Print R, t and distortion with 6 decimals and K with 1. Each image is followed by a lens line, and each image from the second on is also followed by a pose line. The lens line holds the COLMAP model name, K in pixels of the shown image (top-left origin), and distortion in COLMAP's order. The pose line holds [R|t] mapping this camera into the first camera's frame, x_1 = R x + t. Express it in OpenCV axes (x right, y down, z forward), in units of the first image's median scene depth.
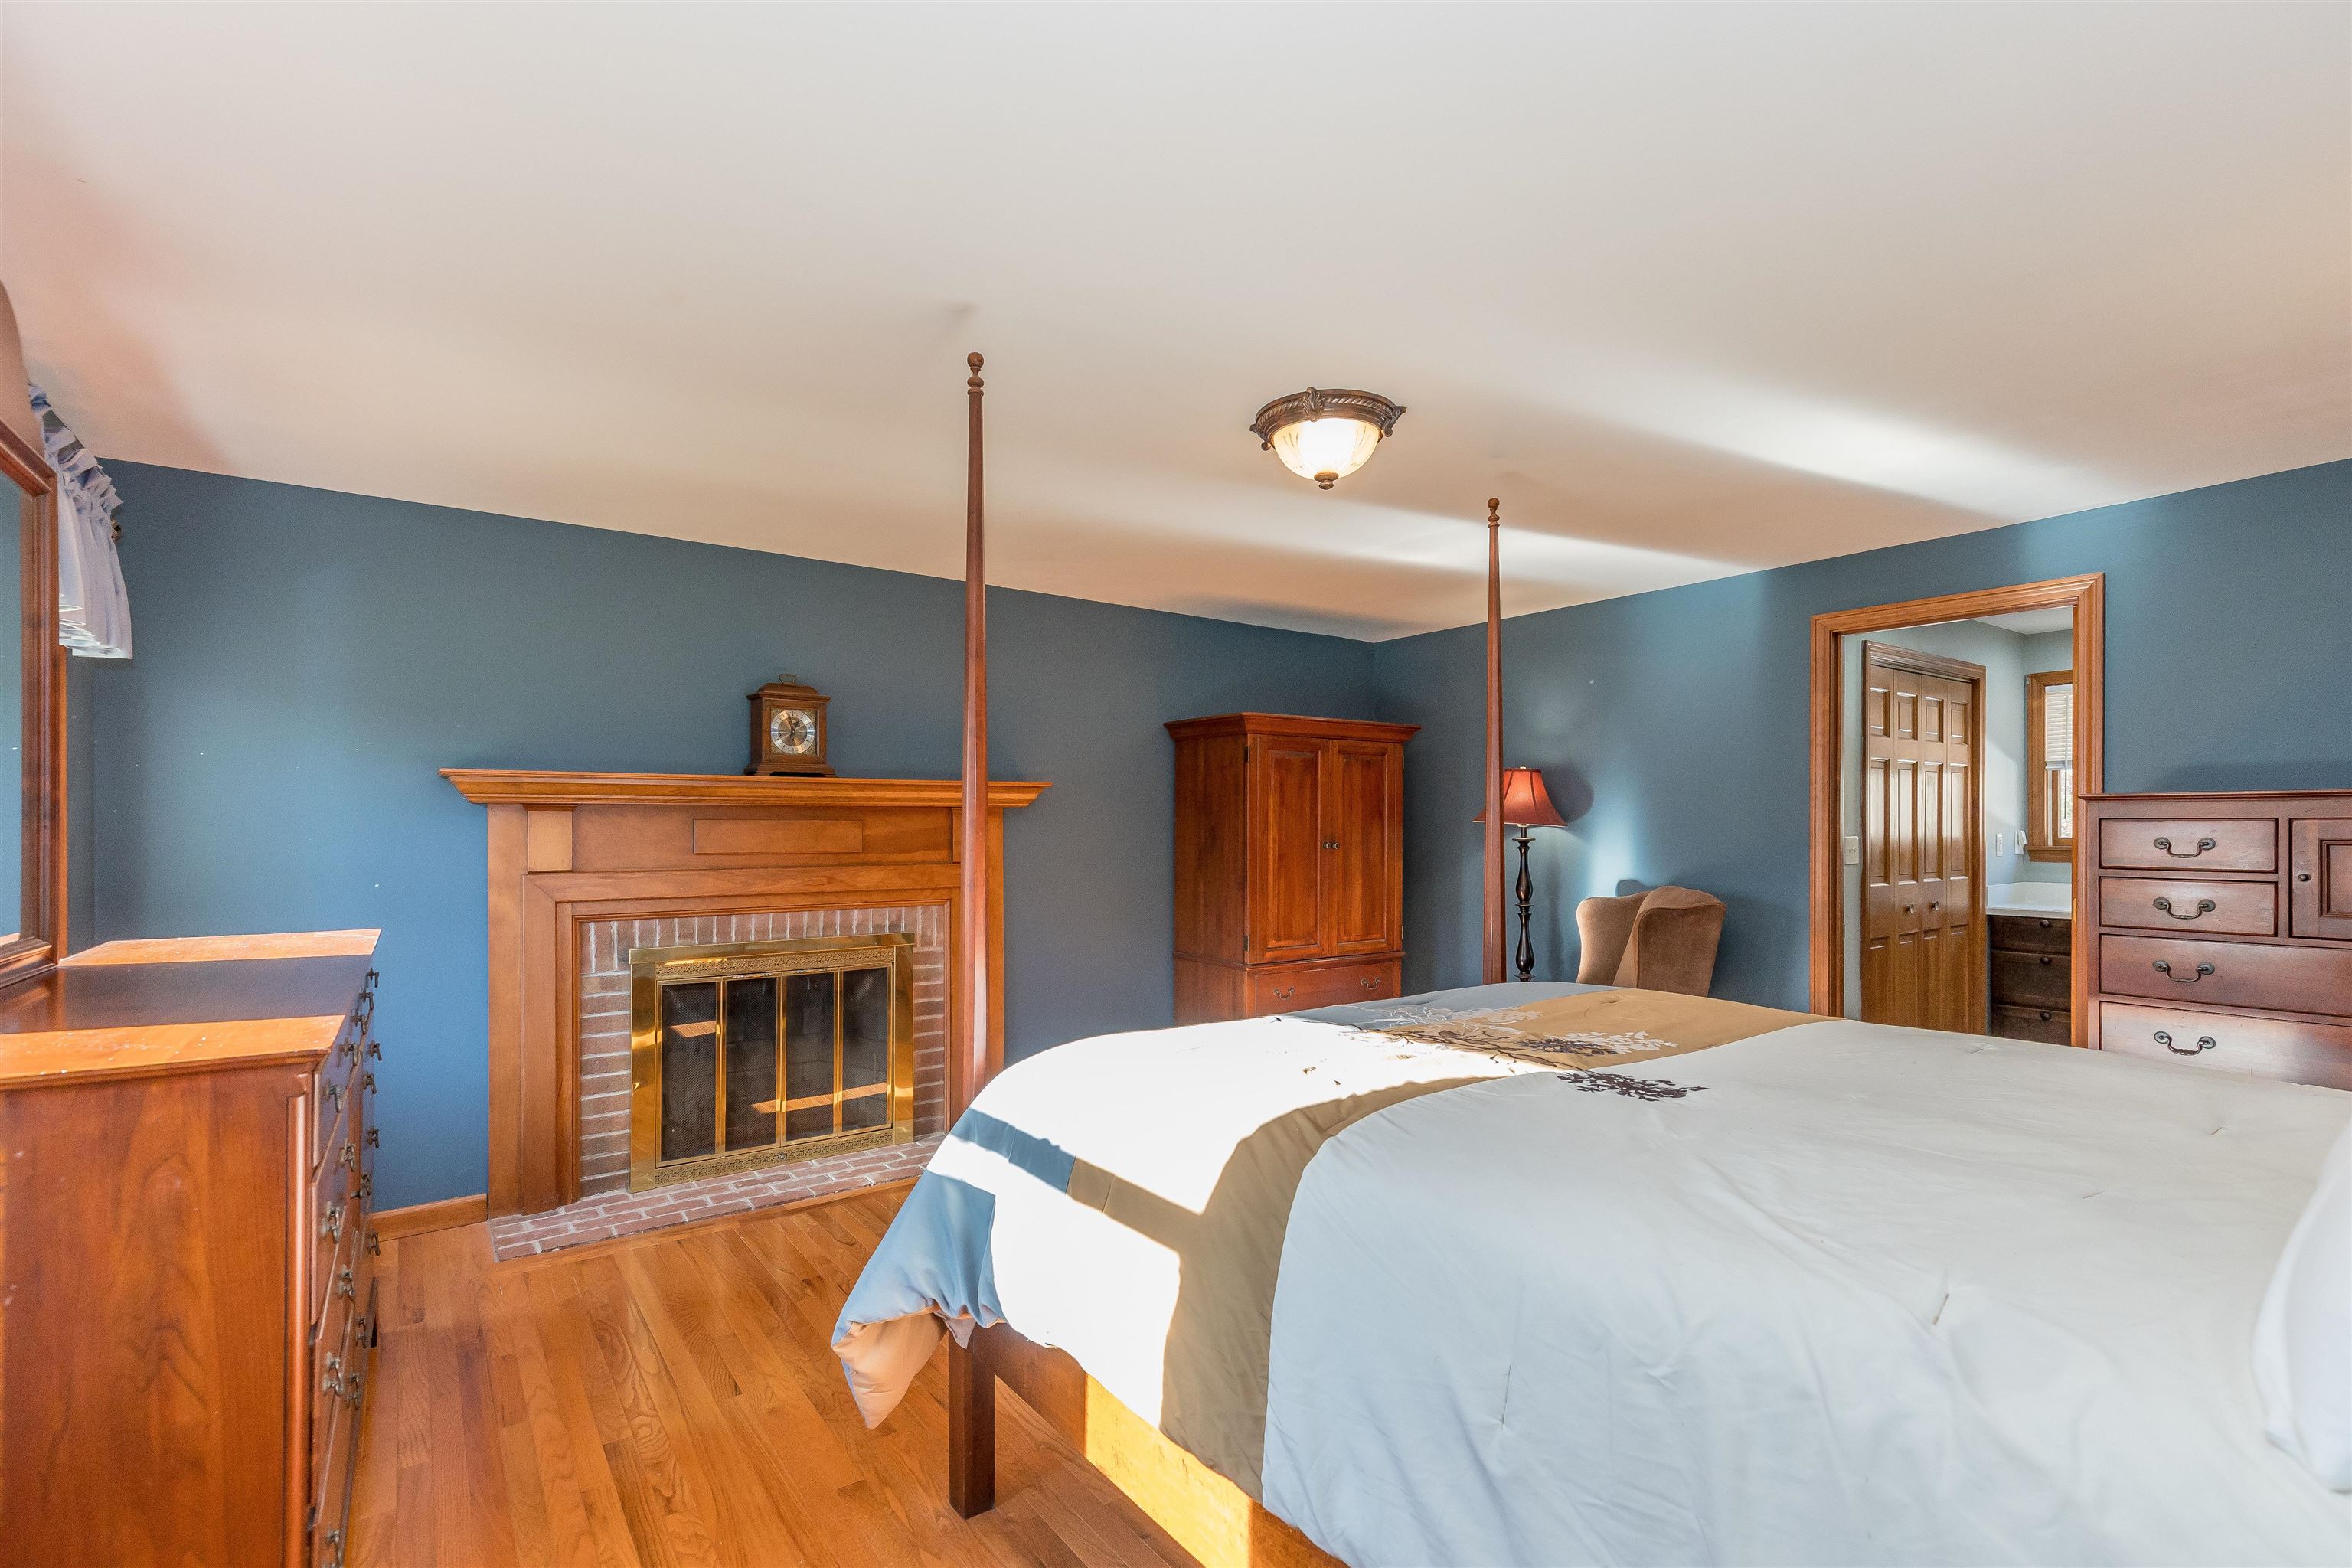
lens RADIAL K [[1066.2, 0, 1153.3], [0, 1066.2, 828.7], [0, 0, 1]] dist [0.013705, -0.003498]
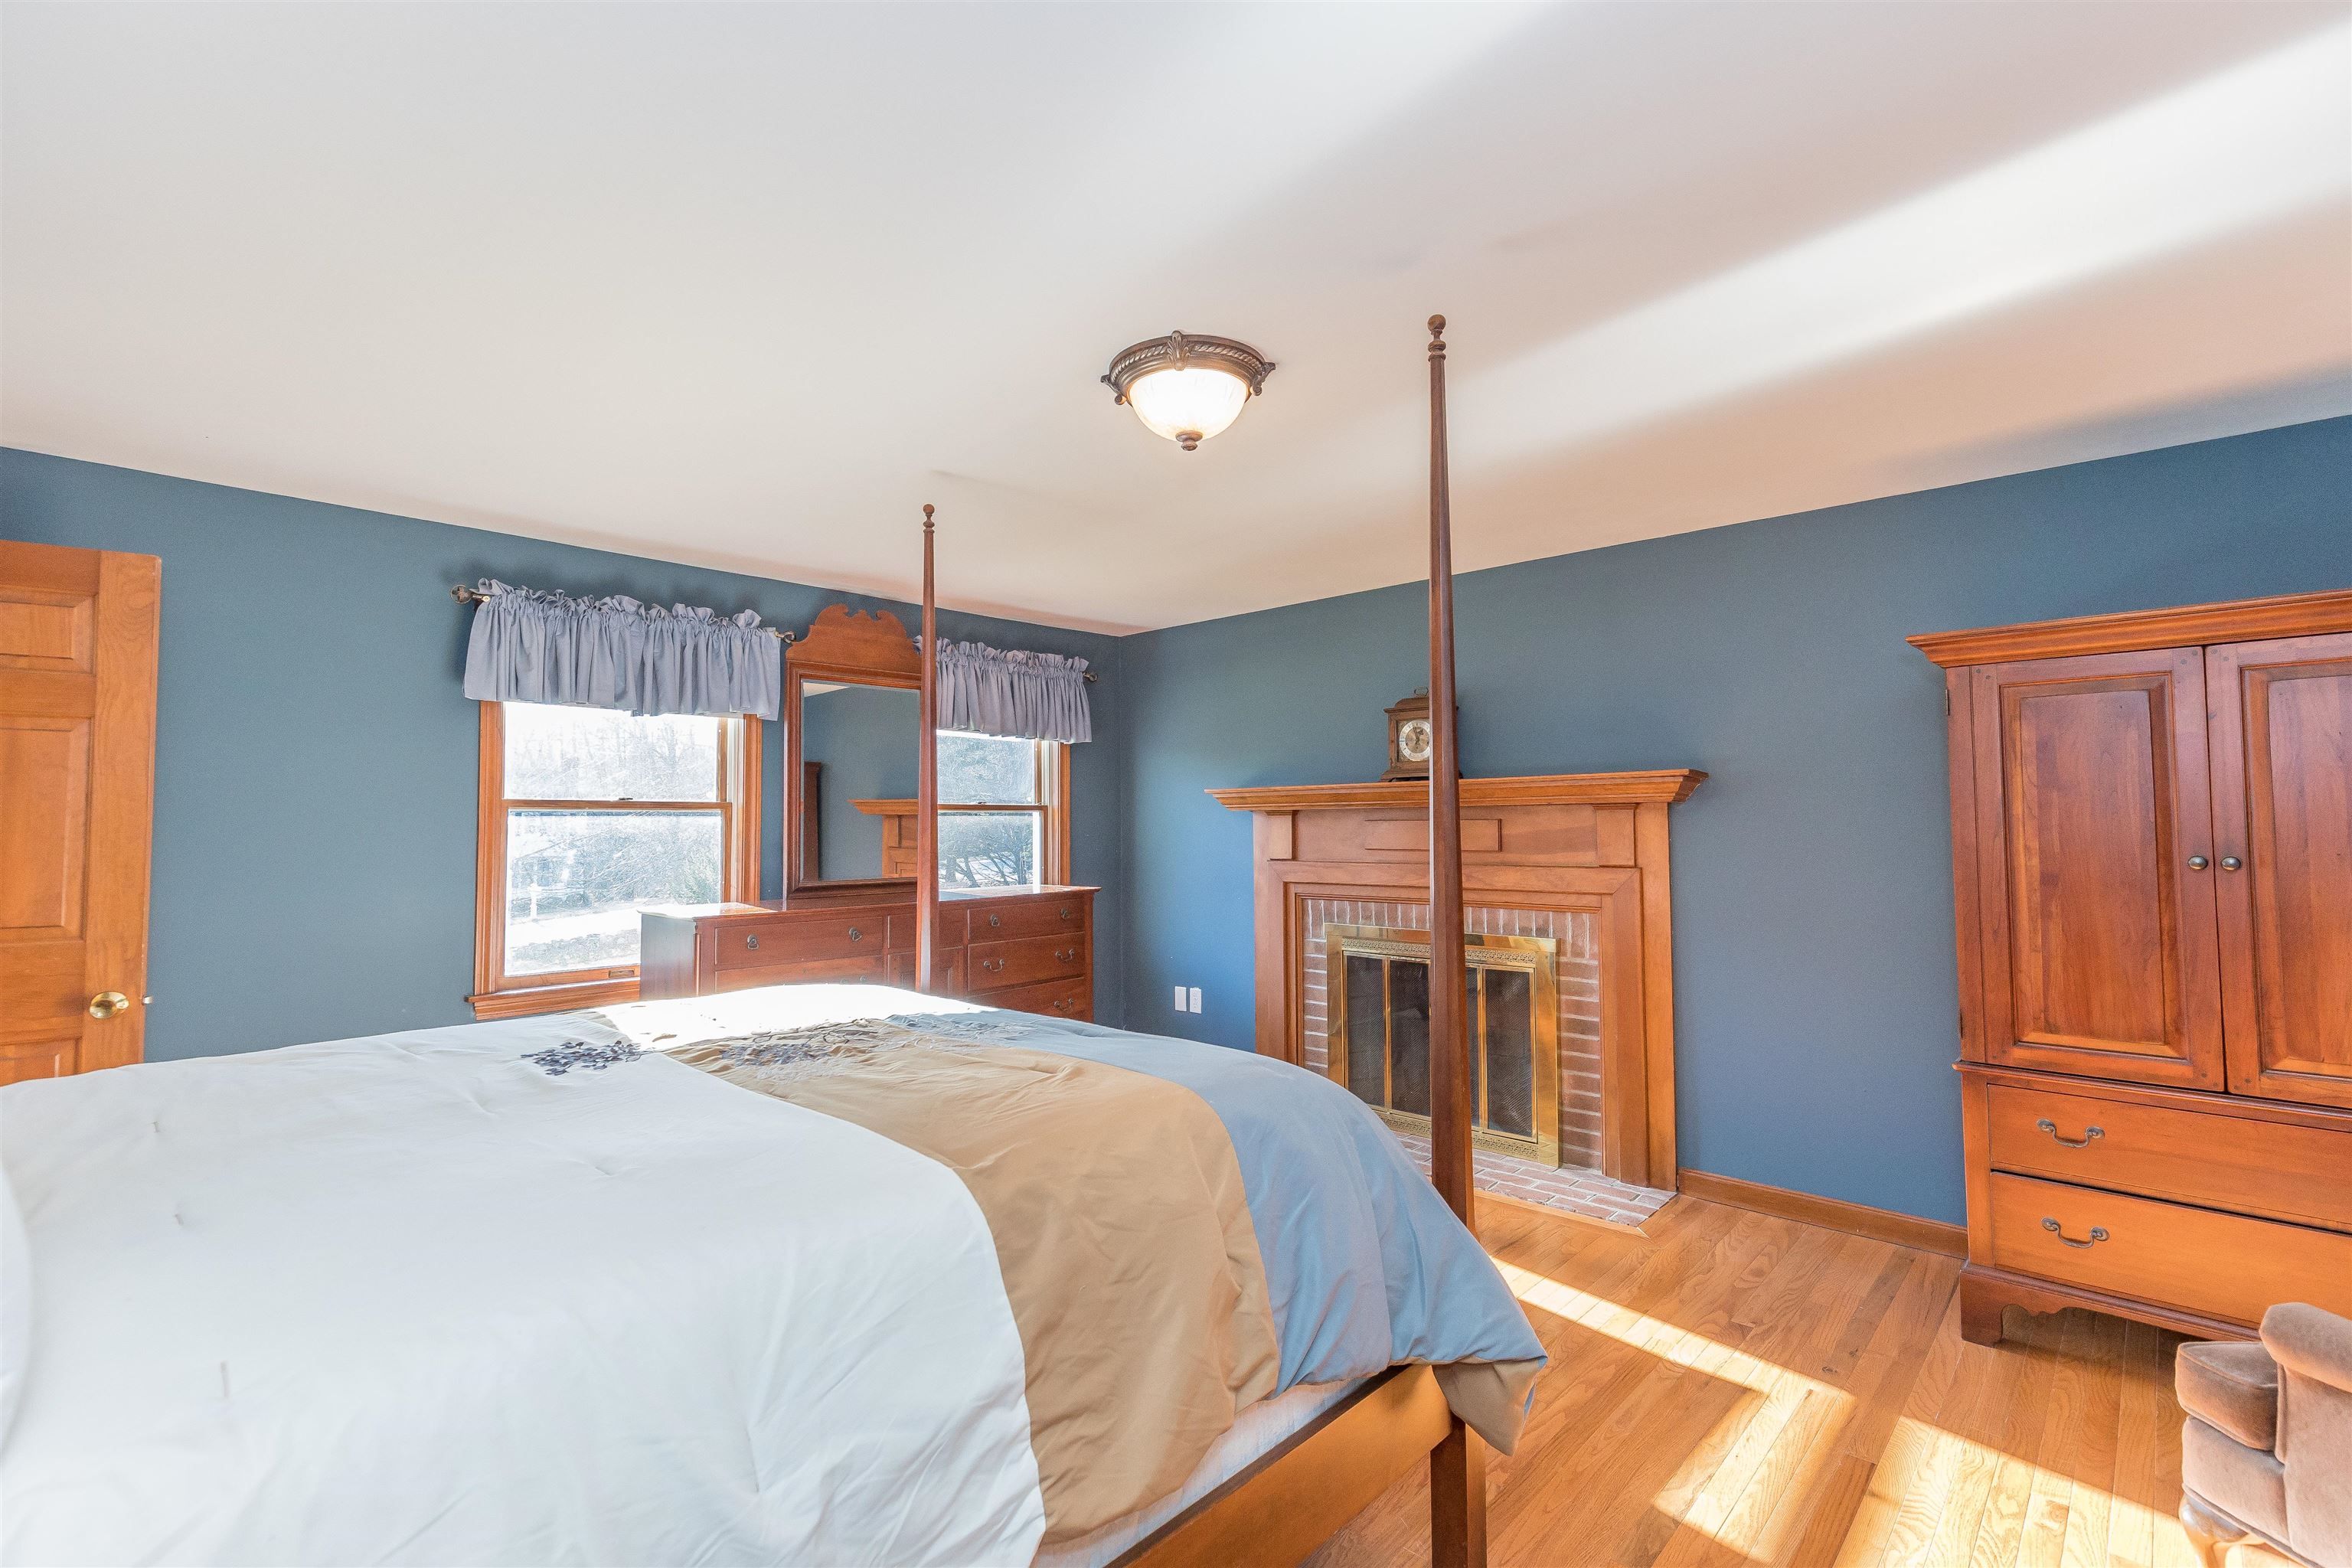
lens RADIAL K [[1066.2, 0, 1166.2], [0, 1066.2, 781.1], [0, 0, 1]] dist [0.013705, -0.003498]
pose [[0.199939, -0.042281, -0.978896, 0.580811], [0.004039, 0.999096, -0.042329, -0.002664], [0.979800, 0.004509, 0.199929, 0.444944]]
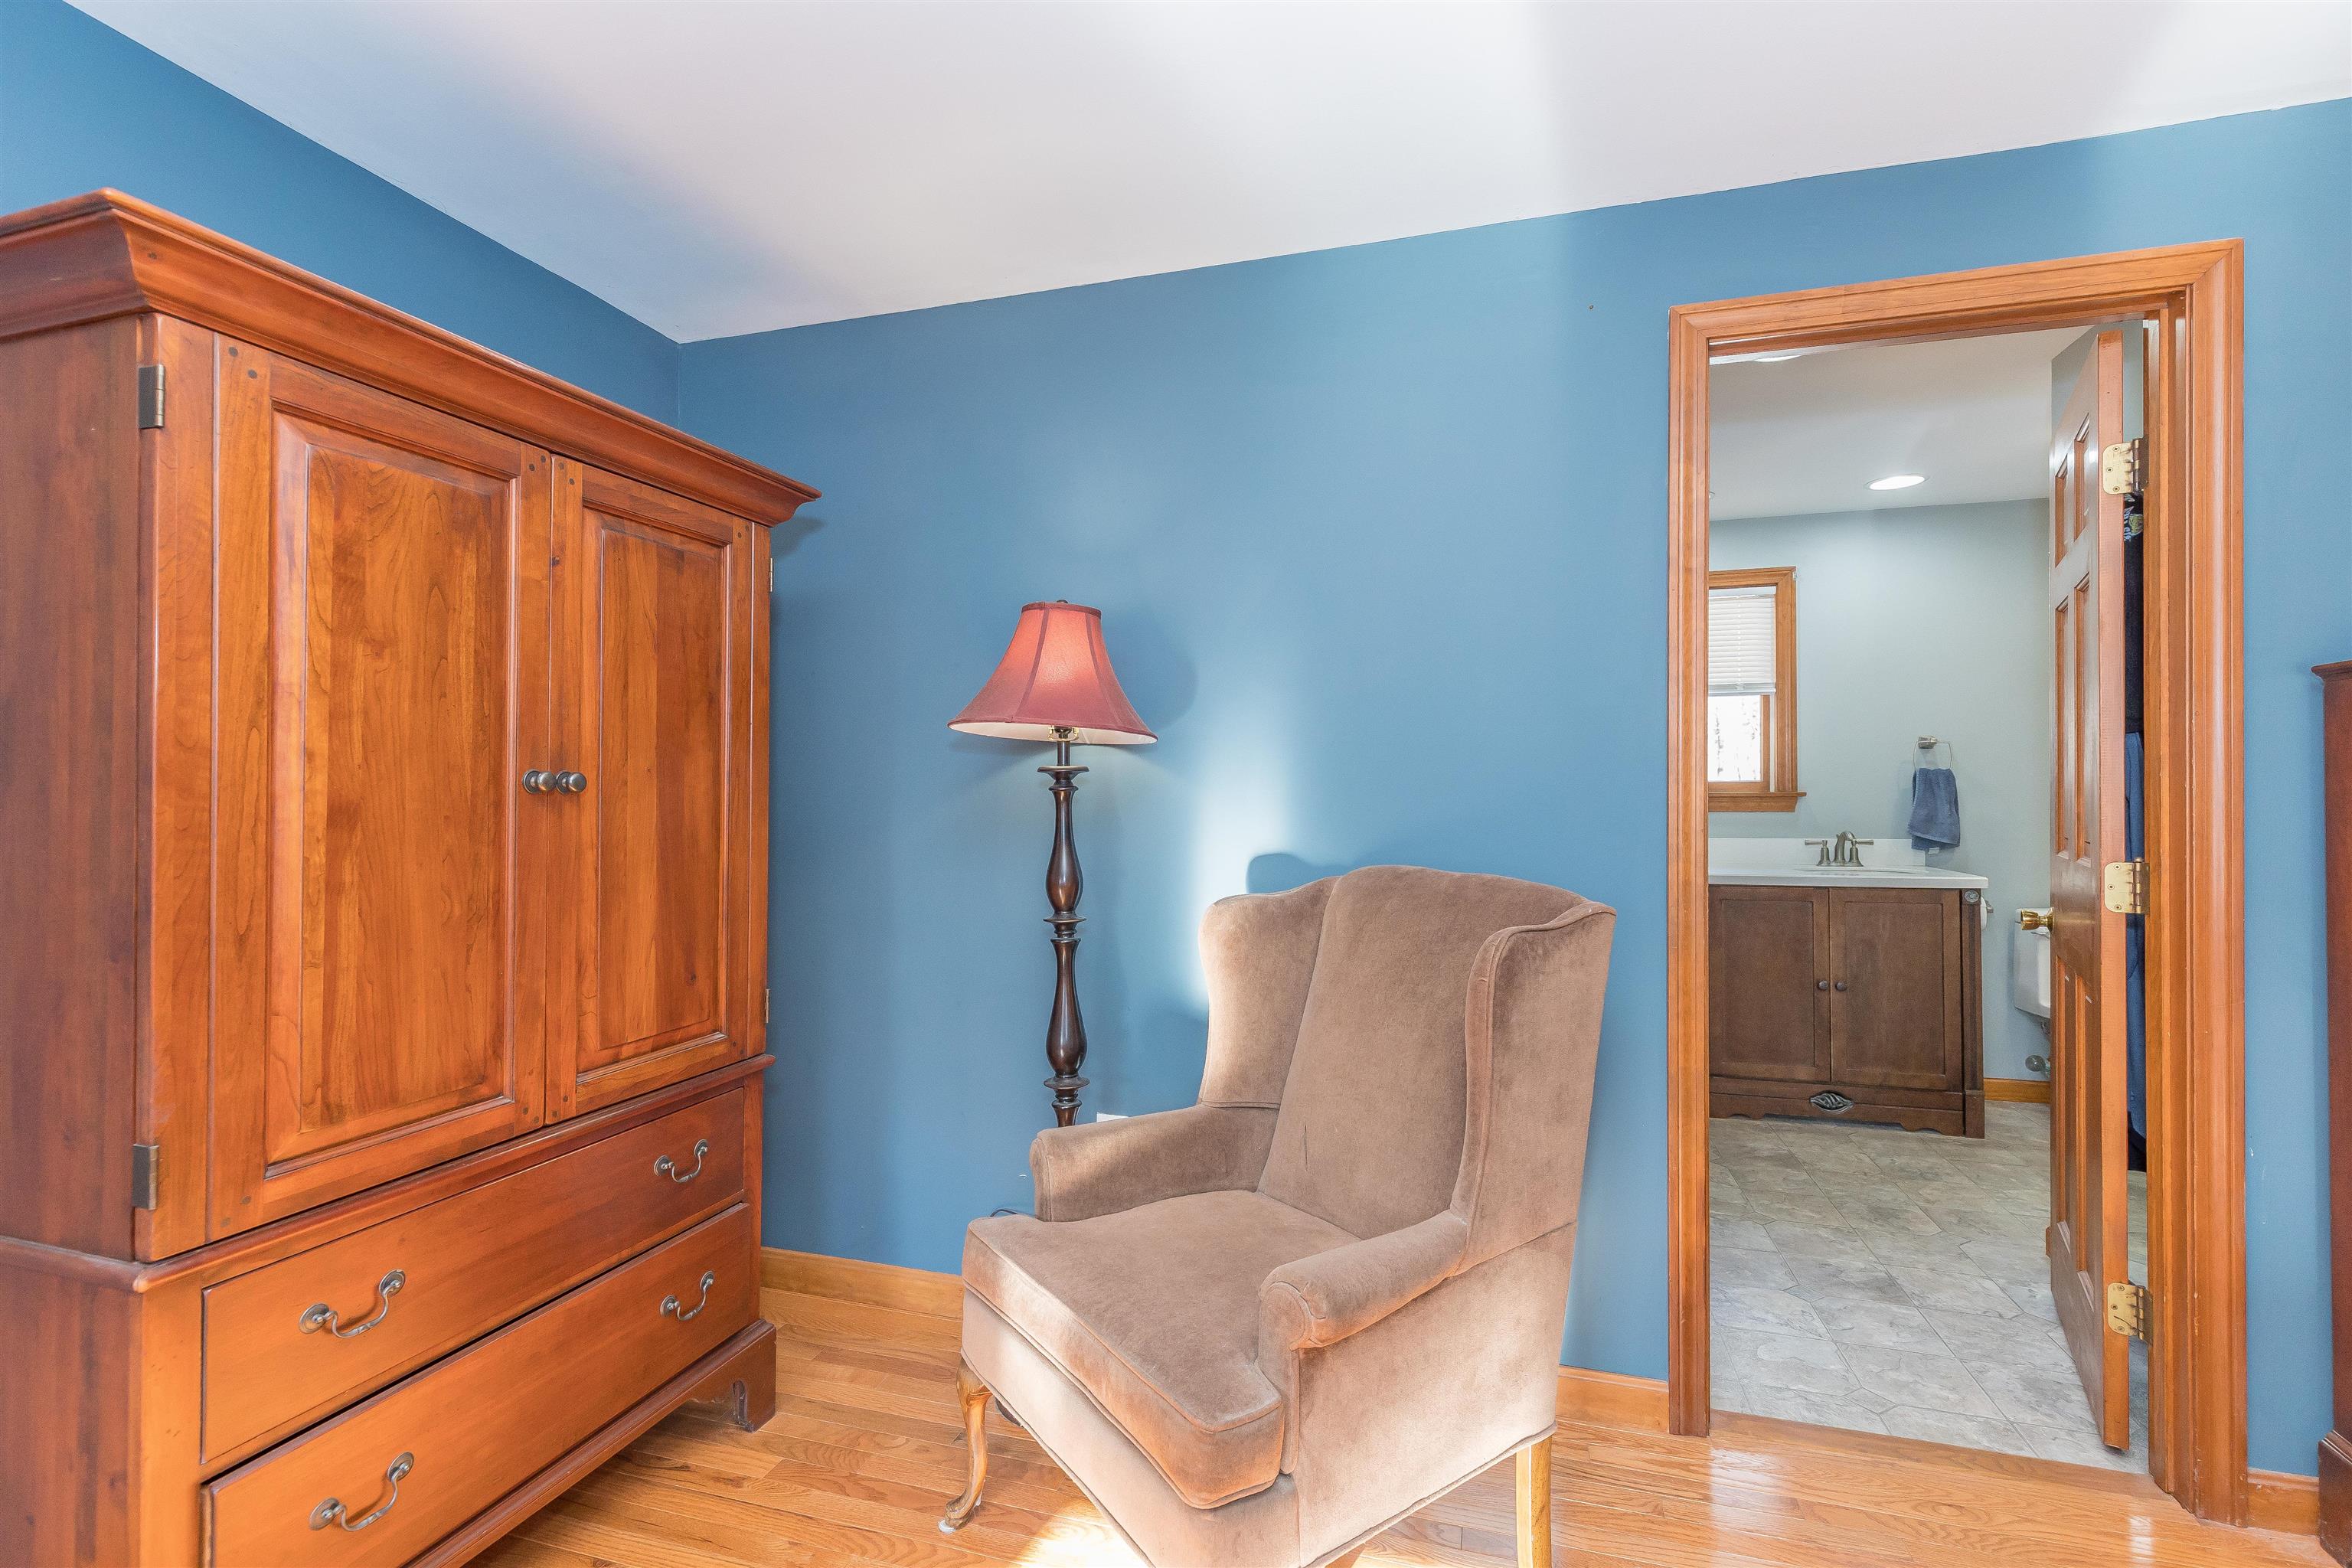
lens RADIAL K [[1066.2, 0, 1183.7], [0, 1066.2, 787.3], [0, 0, 1]] dist [0.013705, -0.003498]
pose [[0.783532, 0.003042, 0.621344, 0.118665], [0.002182, 0.999968, -0.007648, 0.021538], [-0.621348, 0.007348, 0.783501, 0.652097]]
